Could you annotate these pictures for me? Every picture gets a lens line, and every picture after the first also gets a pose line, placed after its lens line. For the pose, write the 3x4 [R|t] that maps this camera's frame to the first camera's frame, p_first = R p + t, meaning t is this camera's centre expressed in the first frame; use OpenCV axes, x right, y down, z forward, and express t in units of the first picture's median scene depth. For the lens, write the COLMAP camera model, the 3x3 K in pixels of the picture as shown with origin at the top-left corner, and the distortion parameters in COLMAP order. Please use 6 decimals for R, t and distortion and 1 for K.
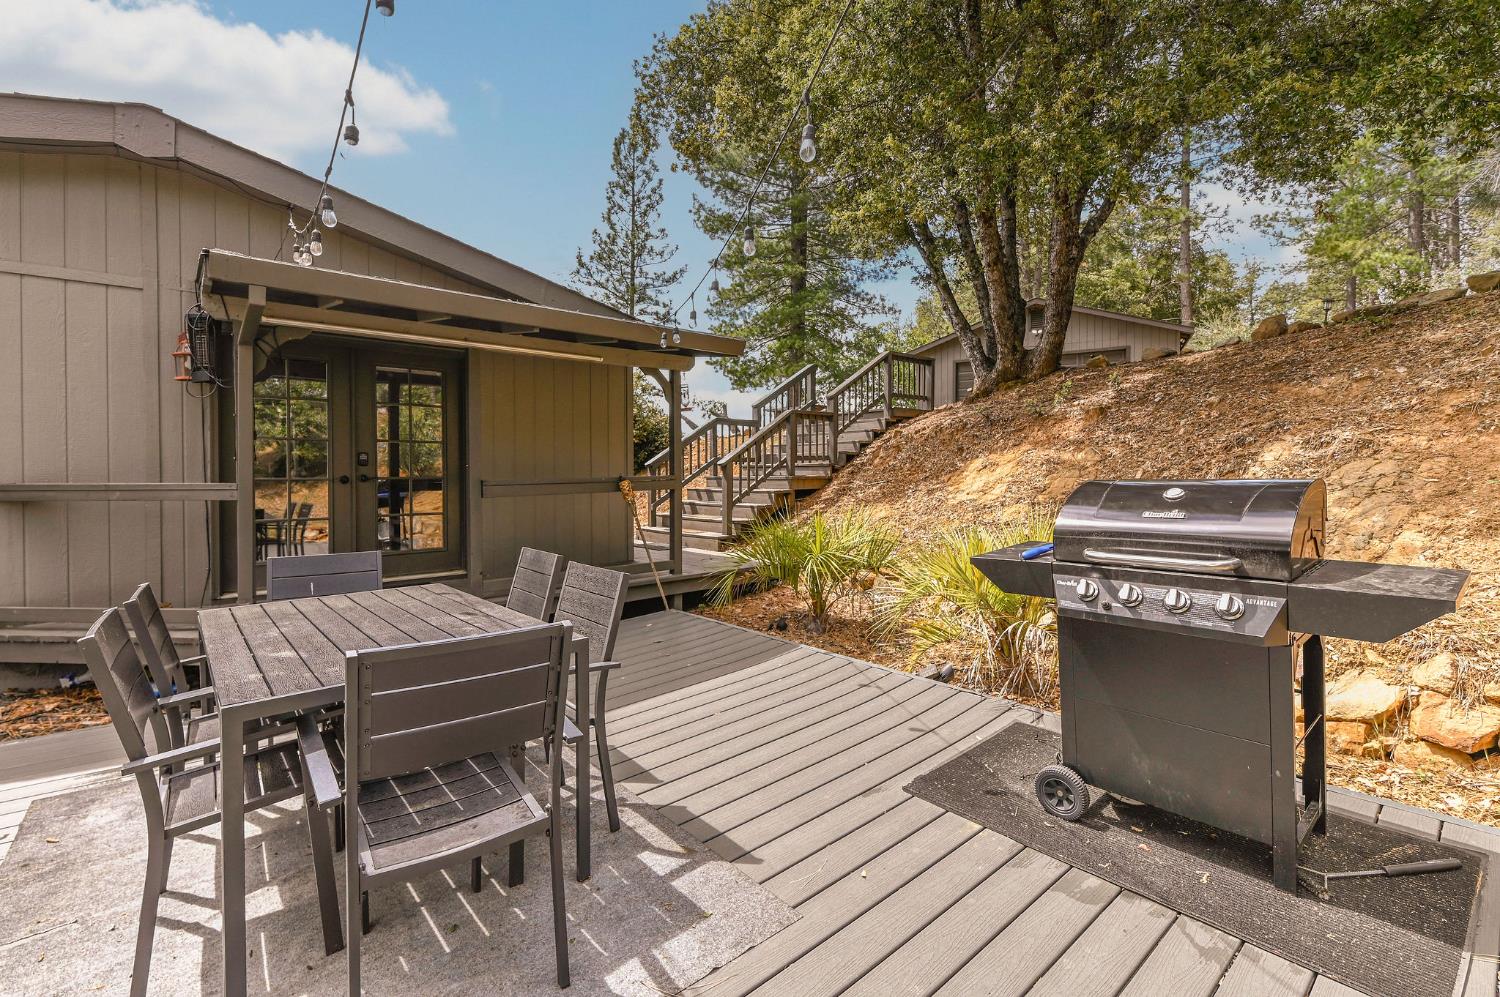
lens RADIAL K [[660.4, 0, 733.2], [0, 660.4, 487.1], [0, 0, 1]] dist [0.009095, -0.000785]
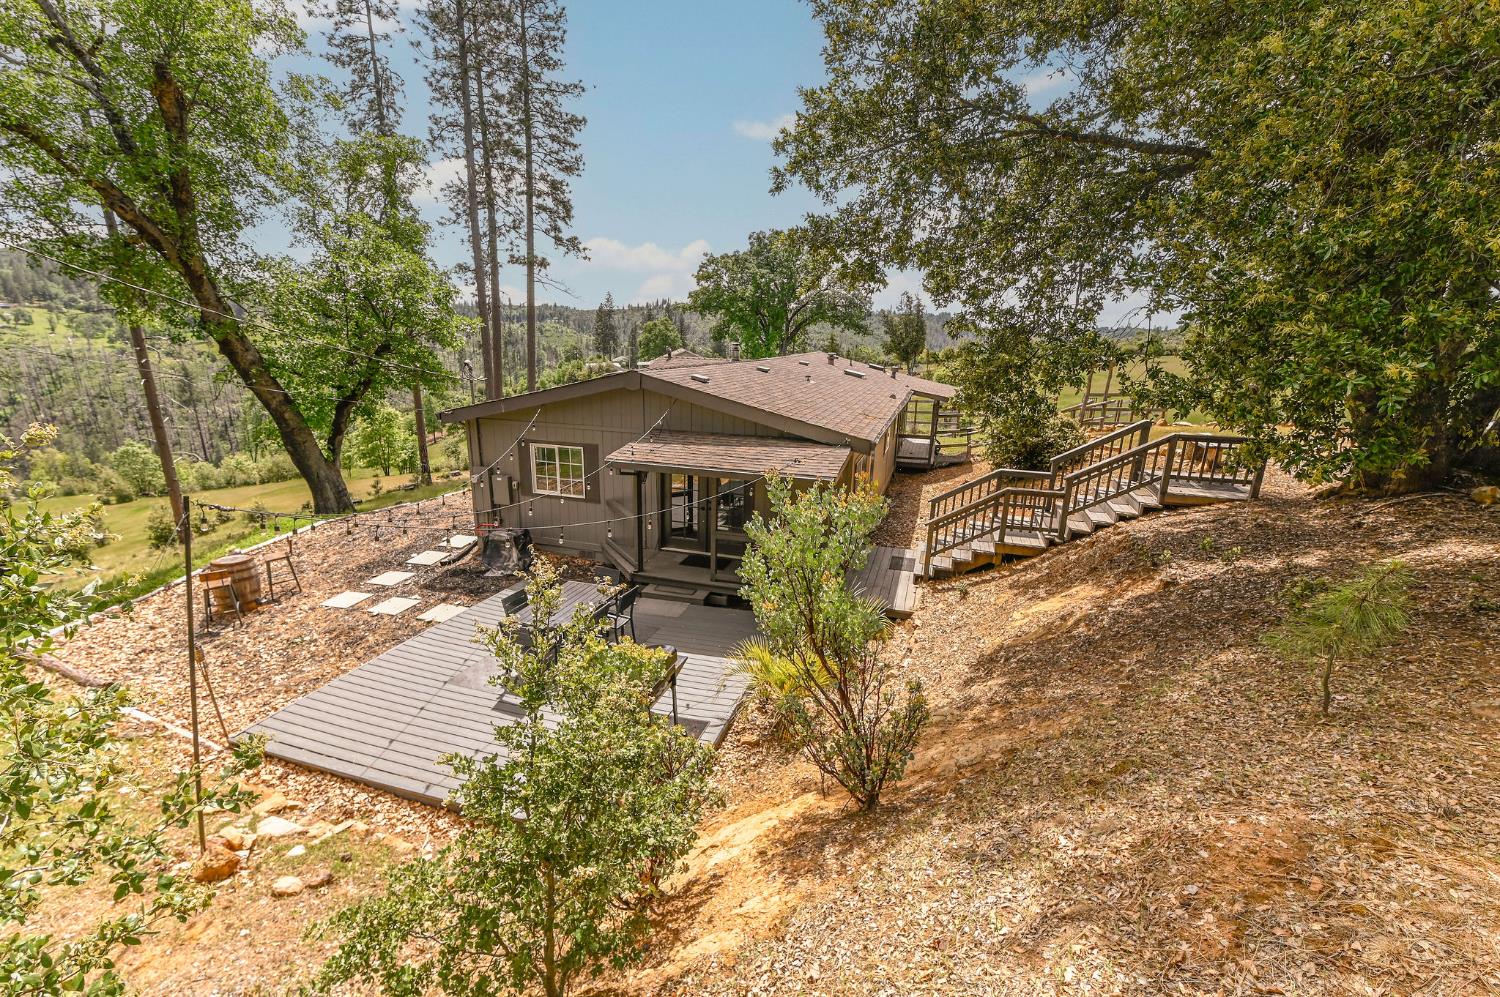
lens RADIAL K [[639.1, 0, 743.1], [0, 639.1, 503.3], [0, 0, 1]] dist [0.027491, -0.012773]
pose [[0.538819, 0.230861, -0.810171, 0.807311], [-0.046976, 0.968455, 0.244722, -0.367649], [0.841111, -0.093802, 0.532667, -0.029336]]
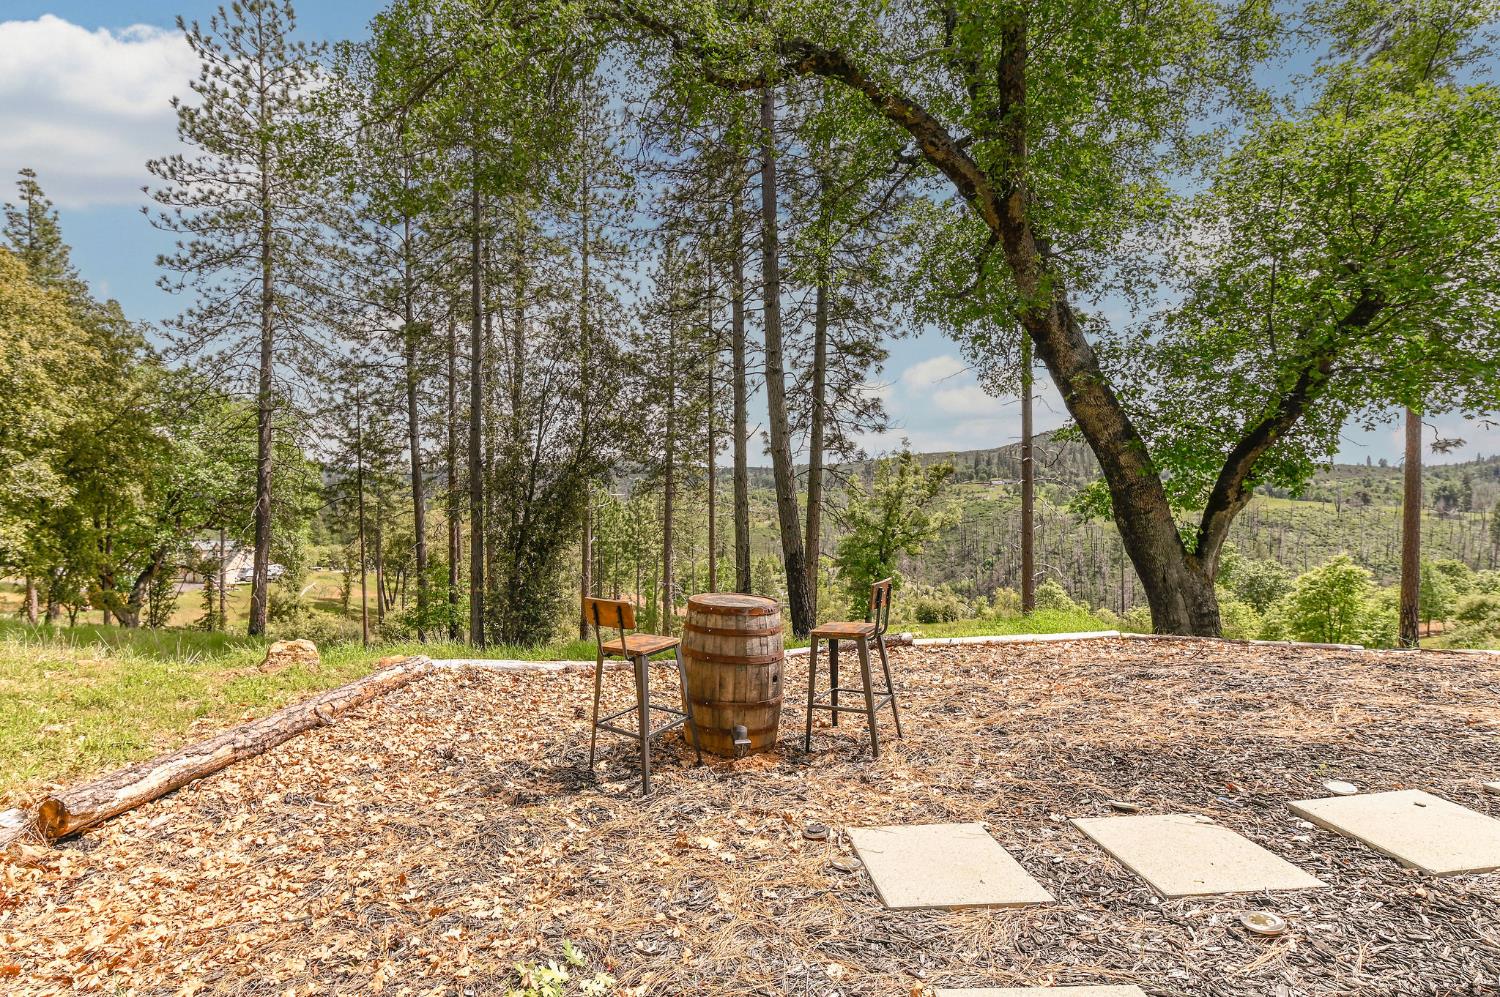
lens RADIAL K [[668.7, 0, 681.4], [0, 668.7, 509.5], [0, 0, 1]] dist [0.002547, -0.003698]
pose [[-0.659199, 0.025887, -0.751523, -0.354356], [-0.010965, 0.998970, 0.044028, 0.010744], [0.751889, 0.037264, -0.658236, 0.082399]]
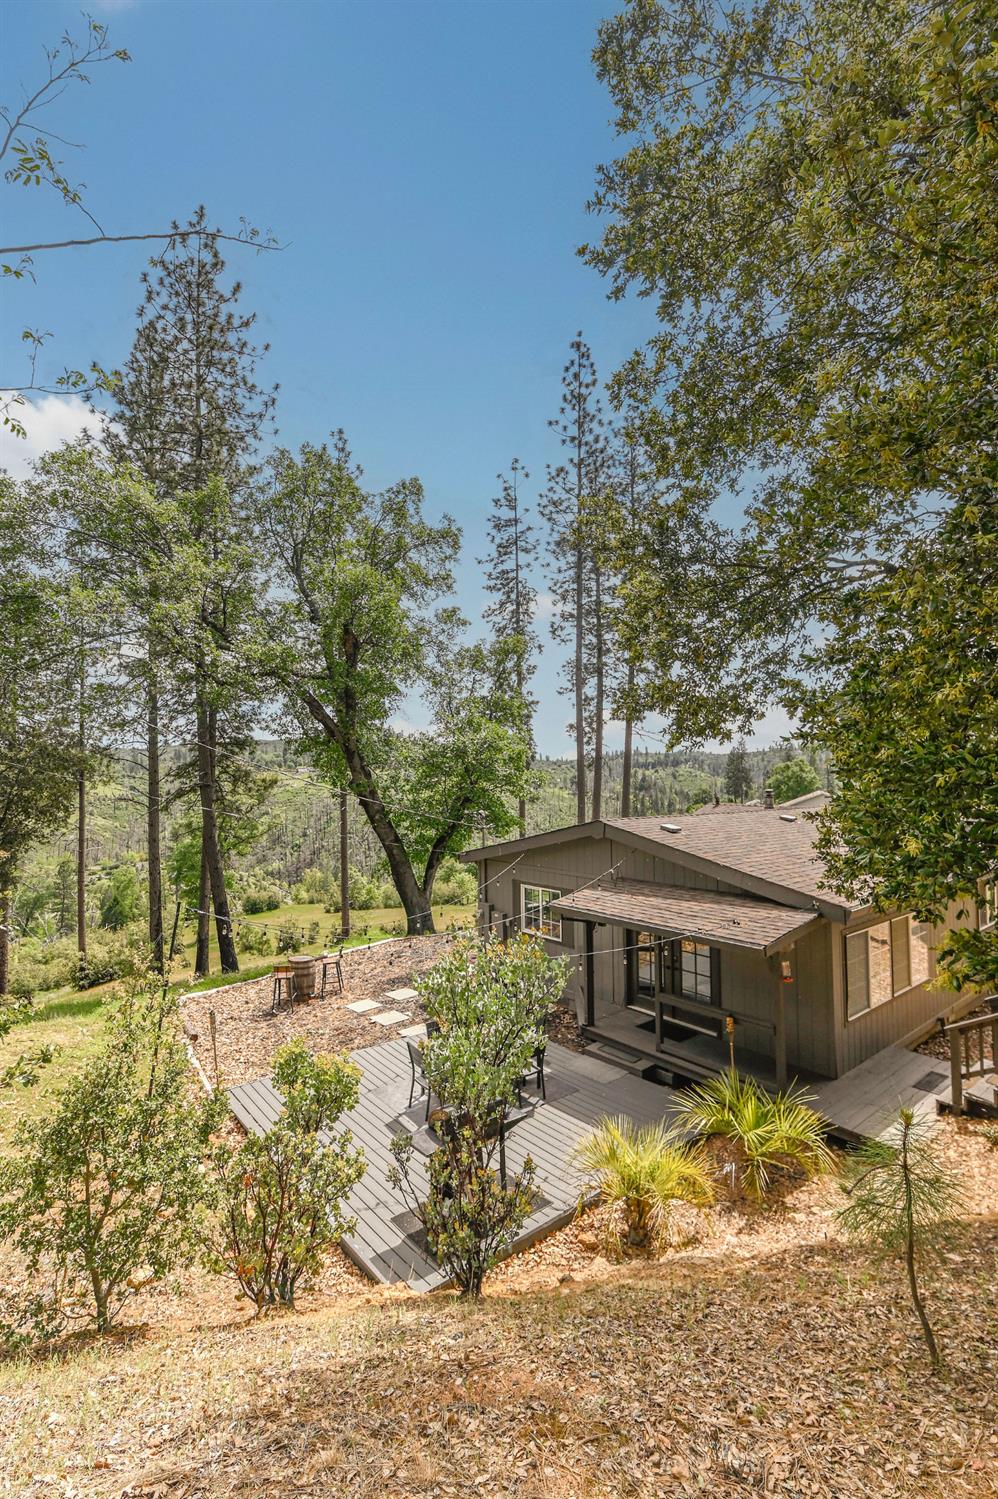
lens RADIAL K [[660.0, 0, 470.9], [0, 660.0, 760.1], [0, 0, 1]] dist [0.009095, -0.000785]
pose [[-0.027915, -0.018407, -0.999441, 0.974602], [-0.017911, 0.999679, -0.017912, -0.395055], [0.999450, 0.017401, -0.028236, 0.274840]]
